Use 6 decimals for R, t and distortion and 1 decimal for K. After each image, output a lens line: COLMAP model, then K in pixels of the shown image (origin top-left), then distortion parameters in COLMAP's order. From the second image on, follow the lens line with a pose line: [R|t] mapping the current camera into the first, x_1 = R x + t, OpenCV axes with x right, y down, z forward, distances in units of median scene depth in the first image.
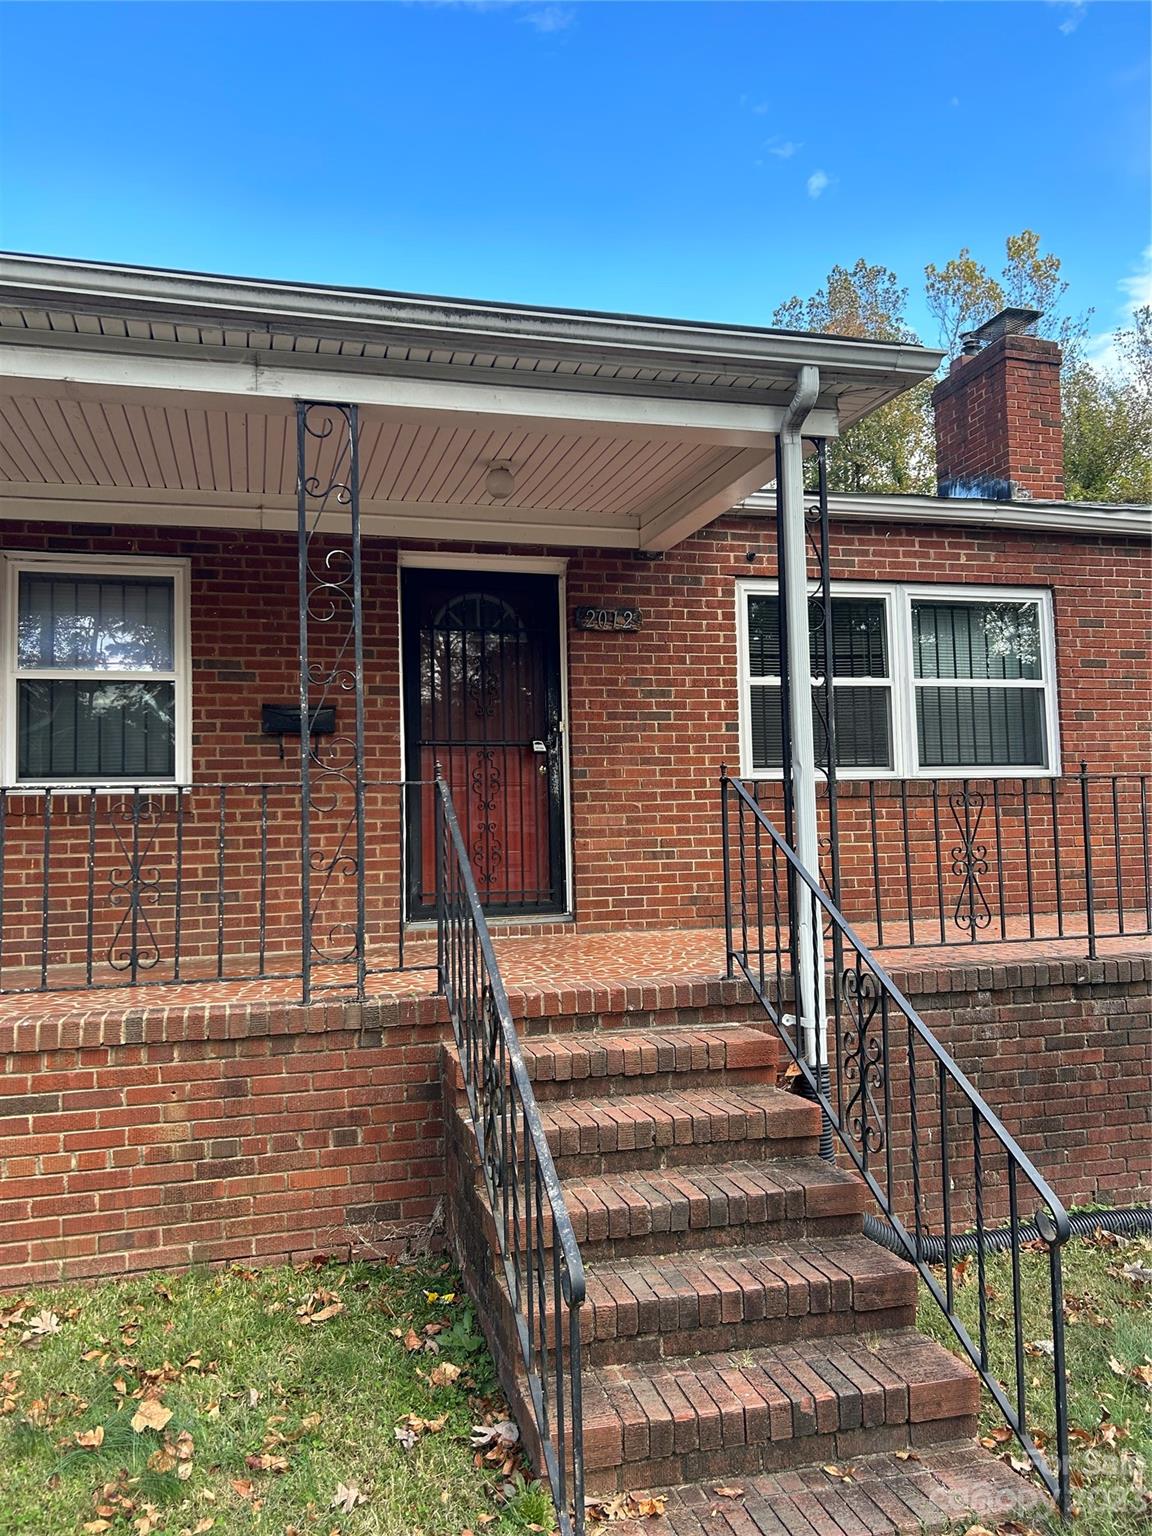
lens RADIAL K [[1160.8, 0, 576.0], [0, 1160.8, 768.0], [0, 0, 1]] dist [0.038715, -0.006321]
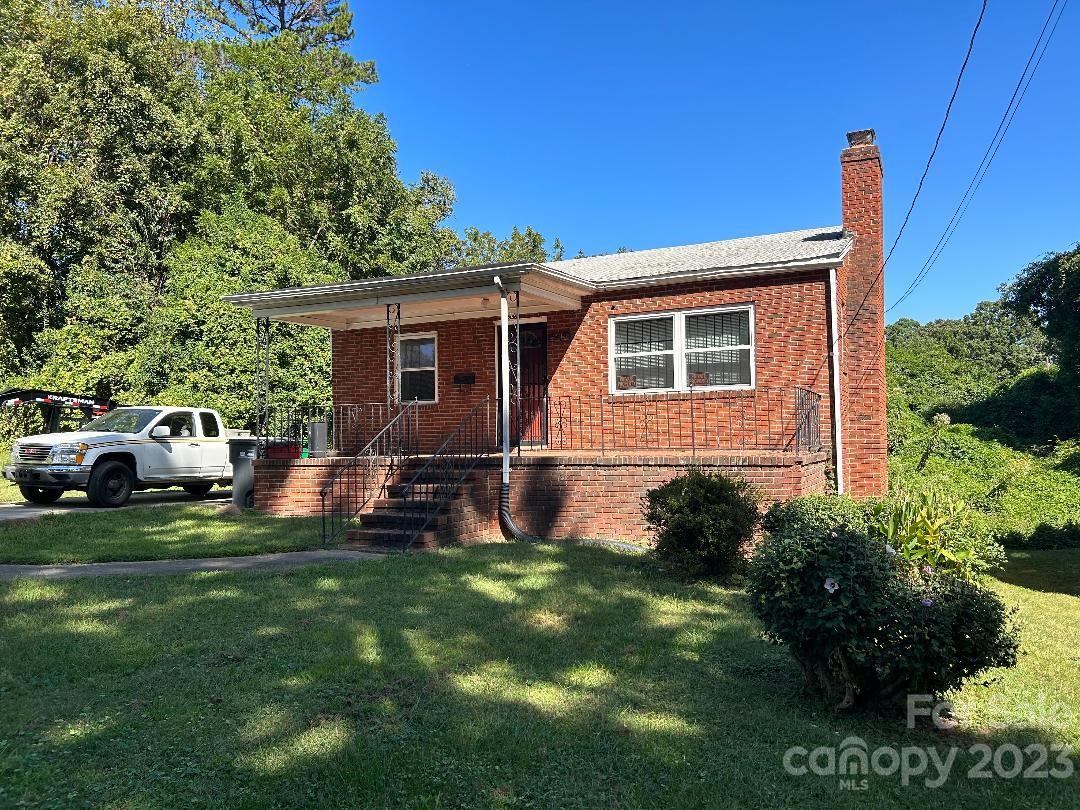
lens RADIAL K [[816.2, 0, 540.0], [0, 816.2, 405.0], [0, 0, 1]] dist [0.038715, -0.006321]
pose [[0.747109, -0.014708, -0.664539, 1.247759], [0.035425, 0.999215, 0.017712, -0.005081], [0.663757, -0.036774, 0.747044, -0.456735]]
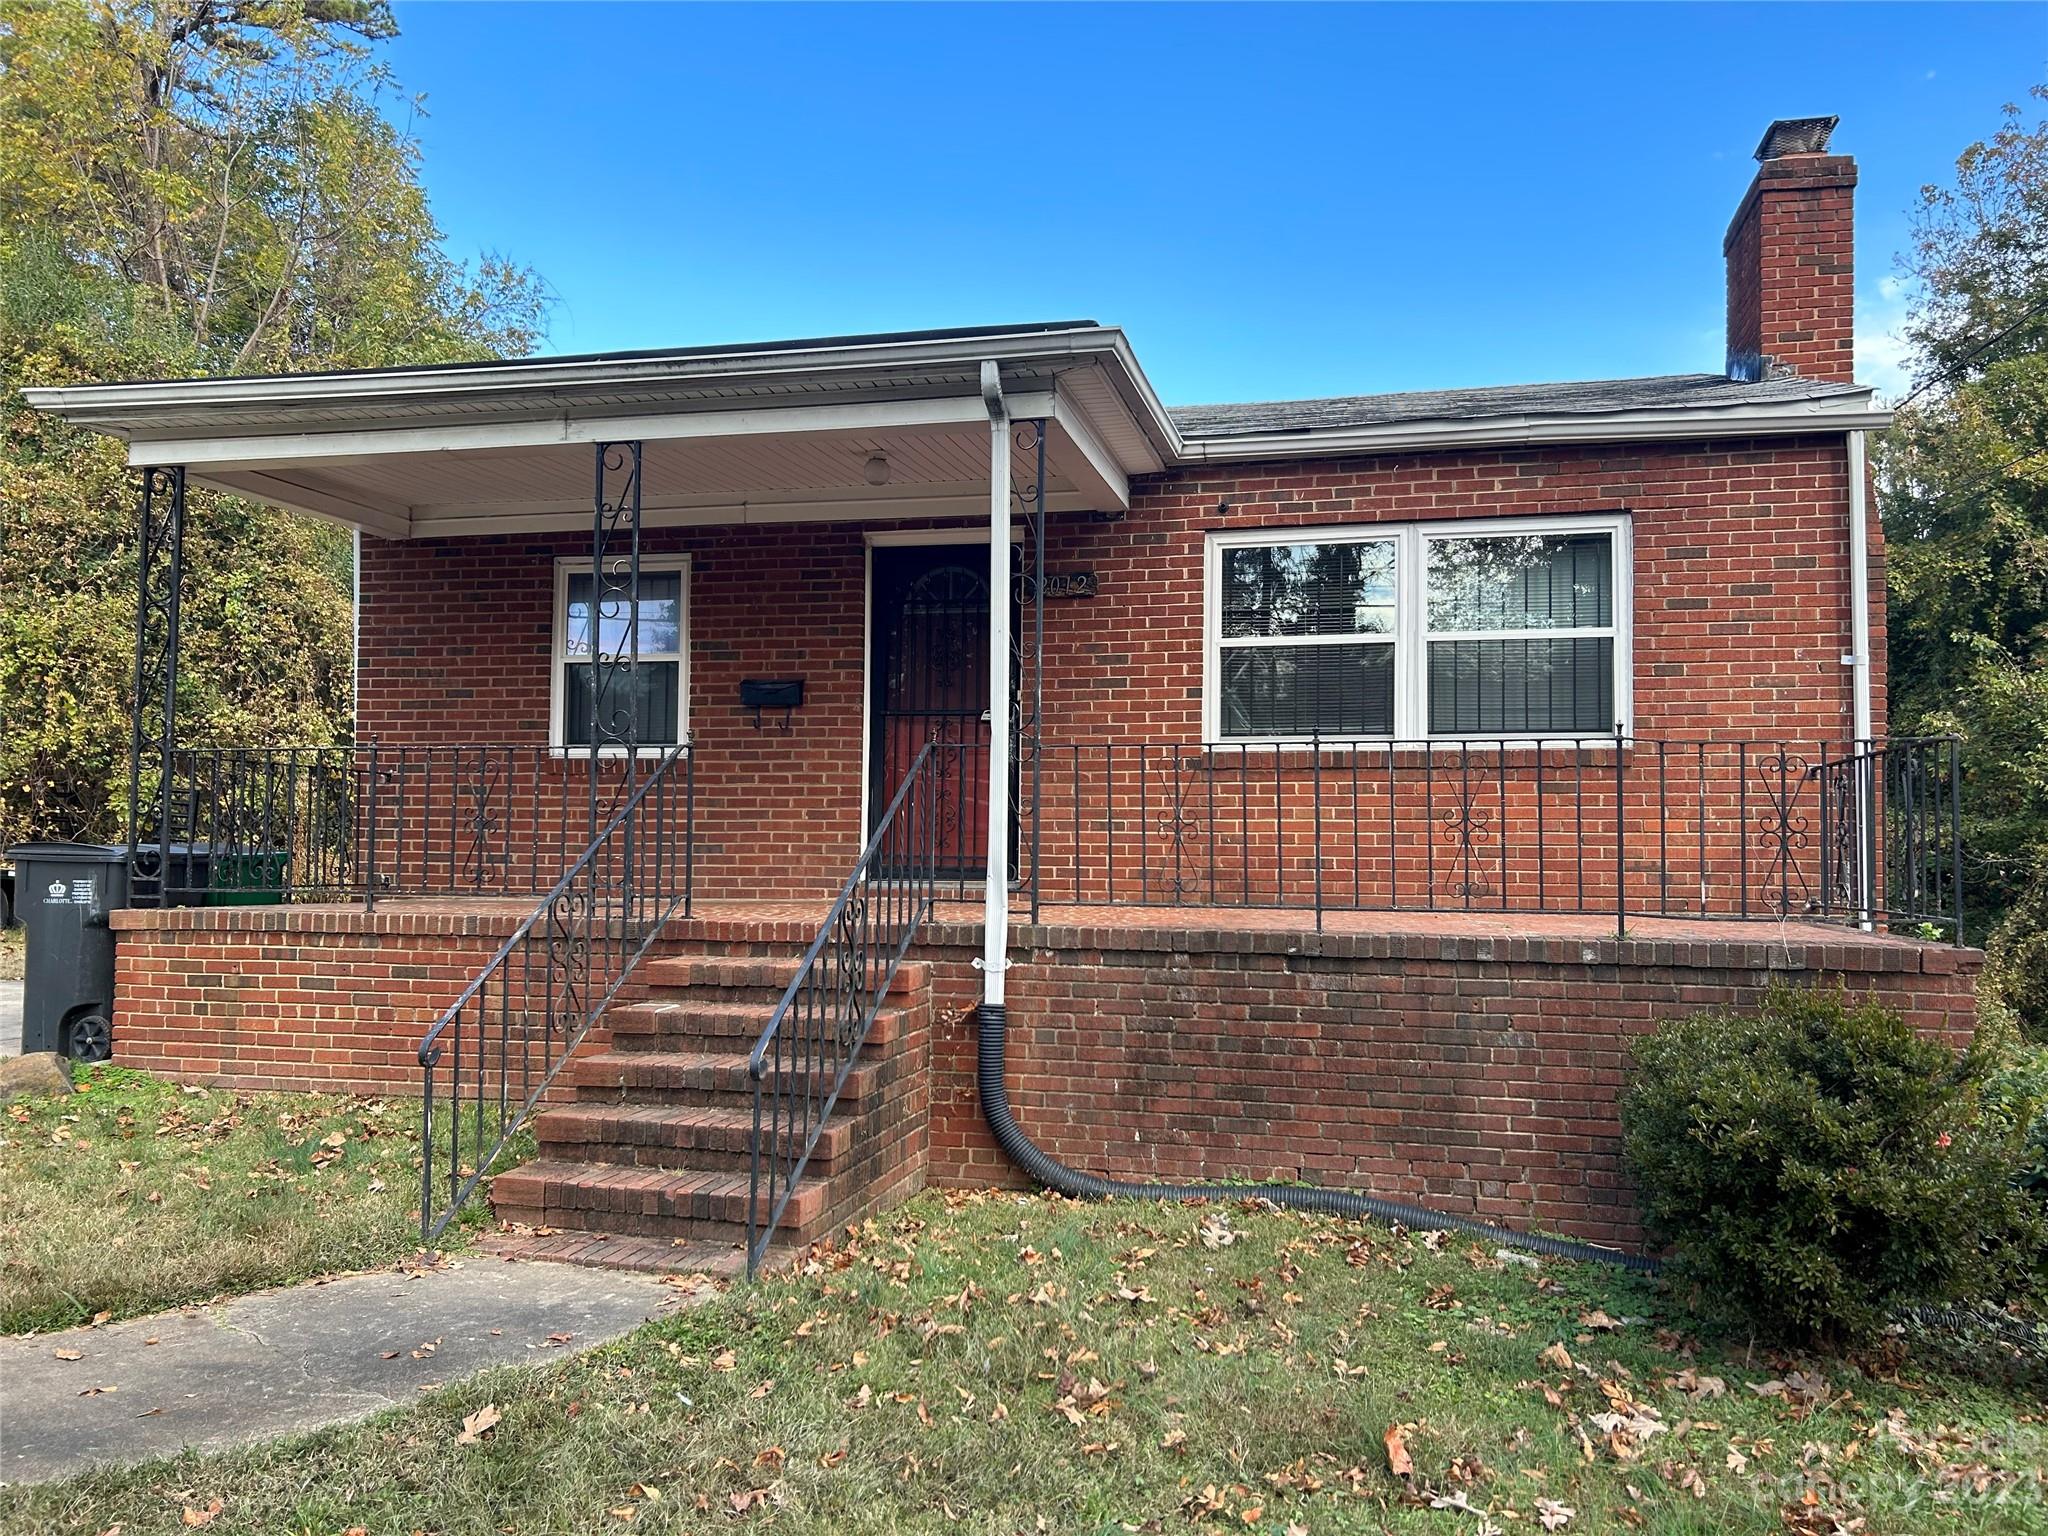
lens RADIAL K [[1565.3, 0, 1024.0], [0, 1565.3, 768.0], [0, 0, 1]] dist [0.097195, -0.121247]
pose [[0.876896, 0.006839, -0.480631, 0.635292], [-0.000888, 0.999920, 0.012607, 0.009956], [0.480679, -0.010628, 0.876832, -0.181542]]
